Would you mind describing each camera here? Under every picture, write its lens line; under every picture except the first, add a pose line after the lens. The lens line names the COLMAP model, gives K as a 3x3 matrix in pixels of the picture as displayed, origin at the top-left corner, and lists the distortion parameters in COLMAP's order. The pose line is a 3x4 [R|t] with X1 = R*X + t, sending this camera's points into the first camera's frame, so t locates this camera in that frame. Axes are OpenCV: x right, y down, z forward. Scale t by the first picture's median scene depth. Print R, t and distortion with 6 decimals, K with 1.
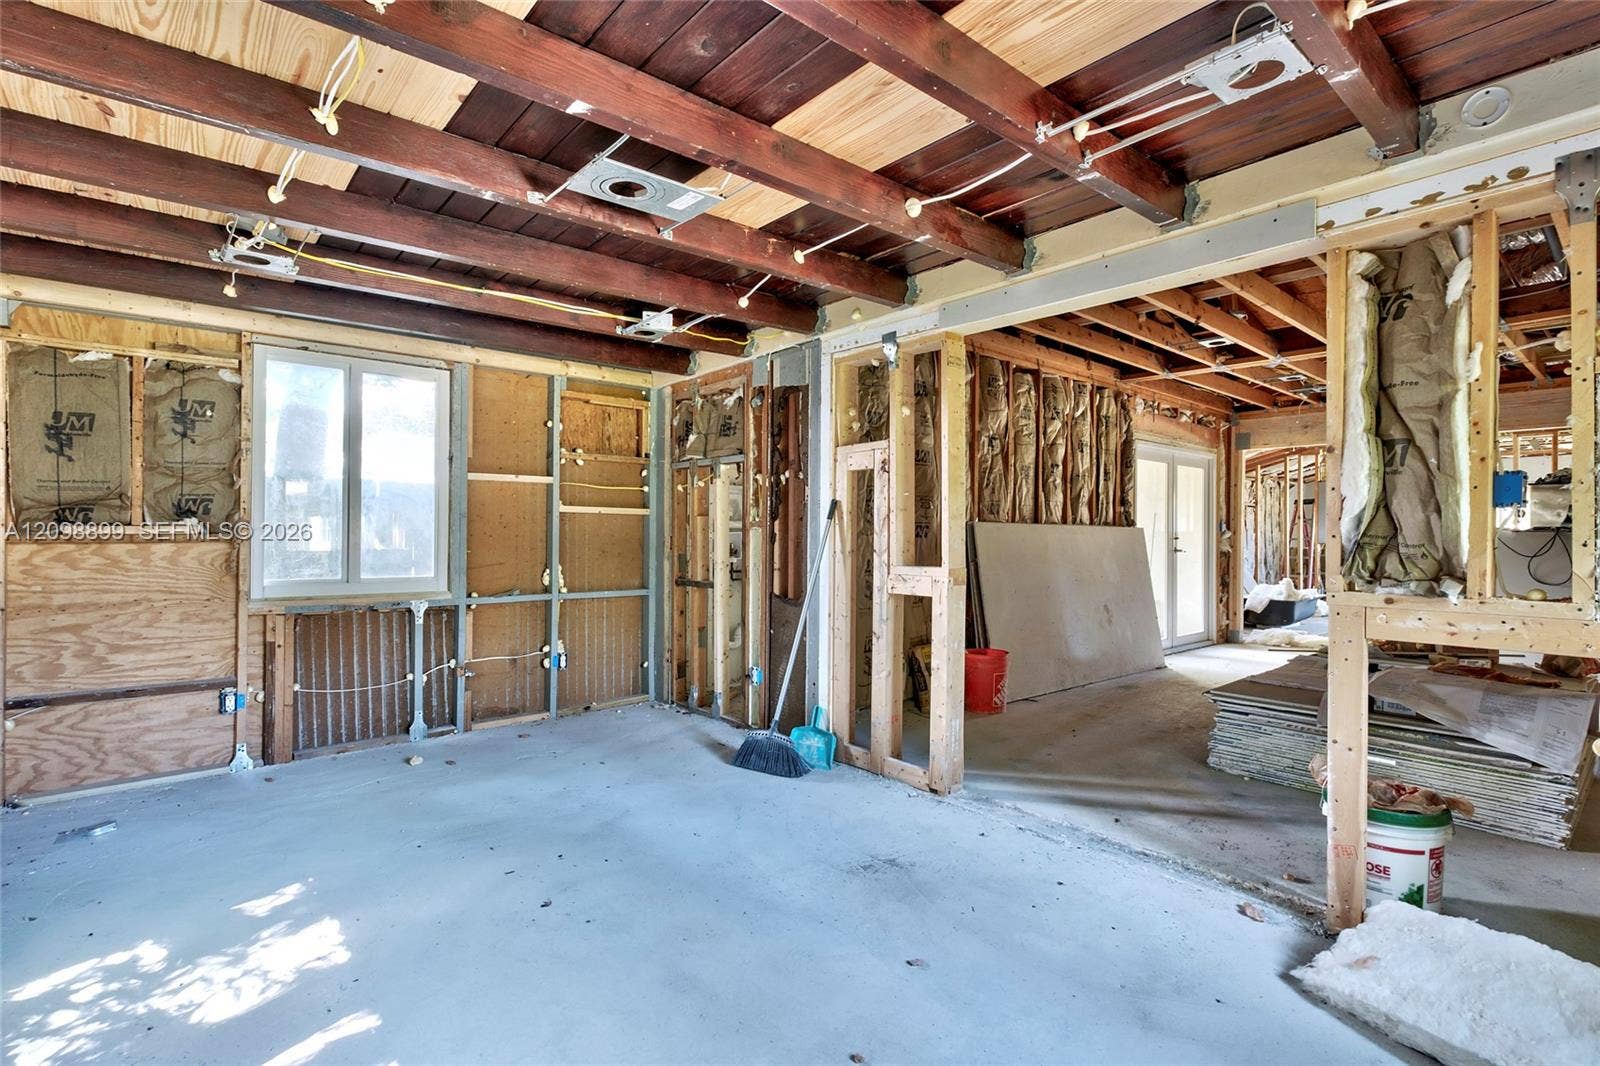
lens RADIAL K [[752.5, 0, 807.3], [0, 752.5, 531.5], [0, 0, 1]] dist [-0.002811, 0.000337]
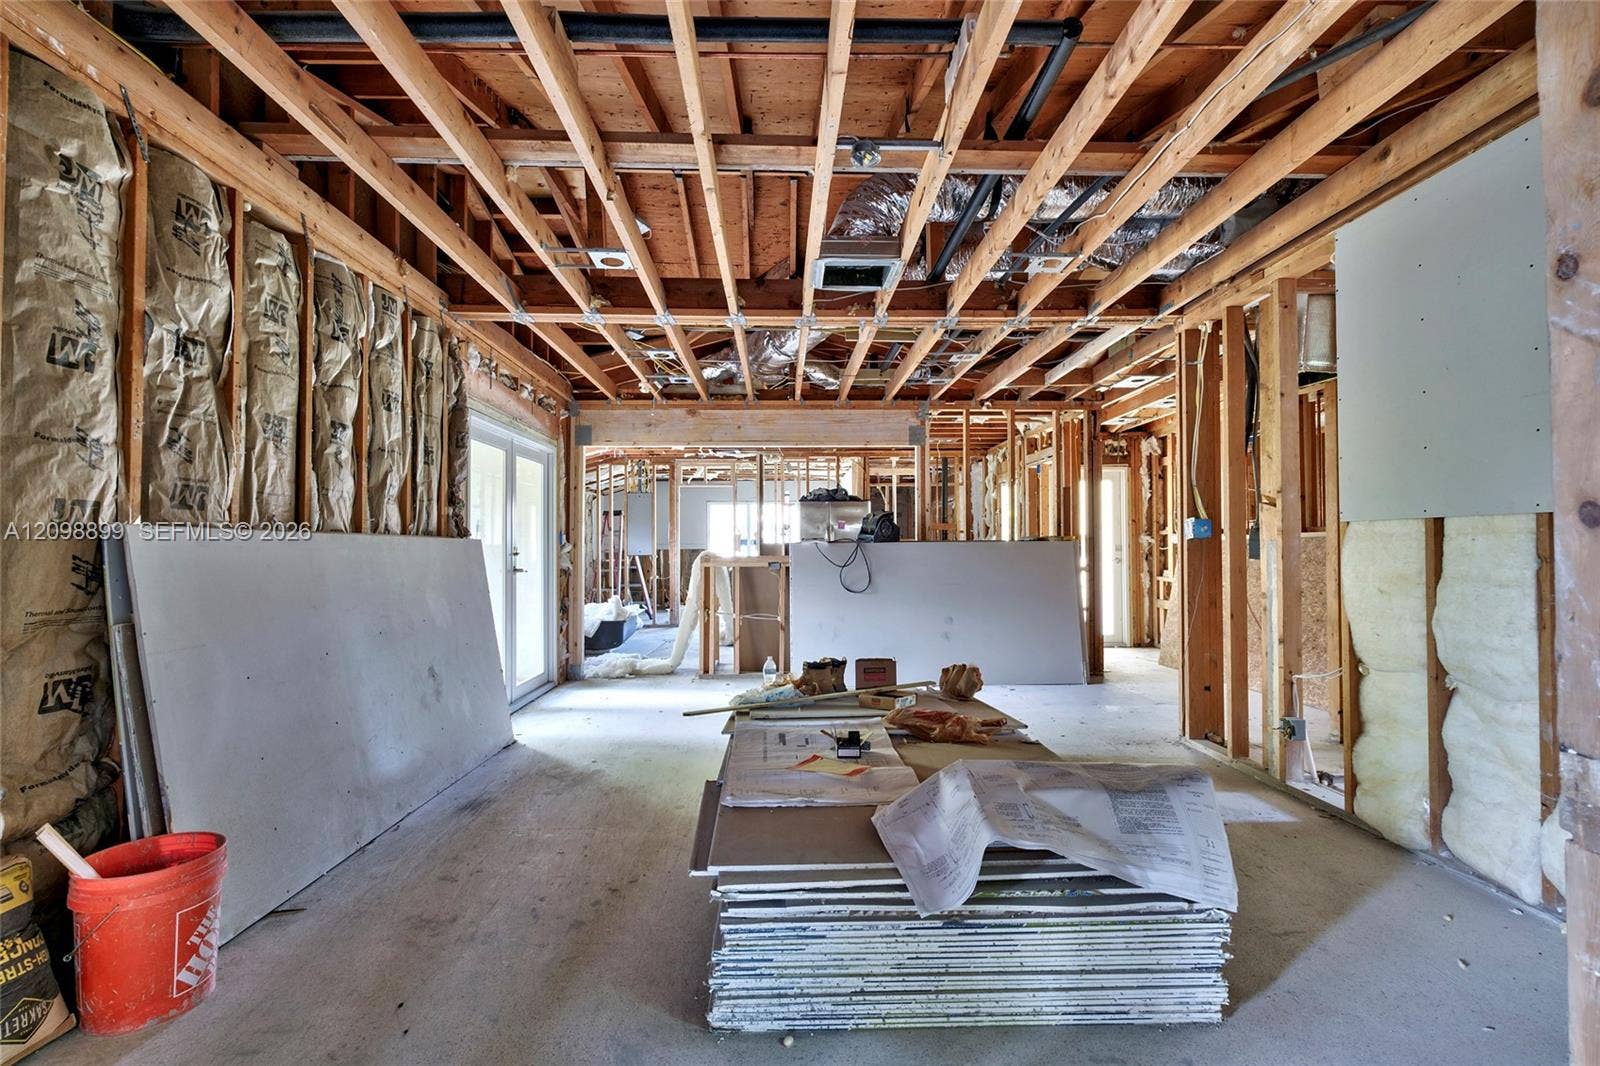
lens RADIAL K [[752.5, 0, 800.9], [0, 752.5, 532.9], [0, 0, 1]] dist [-0.002811, 0.000337]
pose [[0.631639, 0.005038, 0.775246, 0.121466], [0.006853, 0.999904, -0.012082, -0.000801], [-0.775232, 0.012945, 0.631544, 0.405248]]
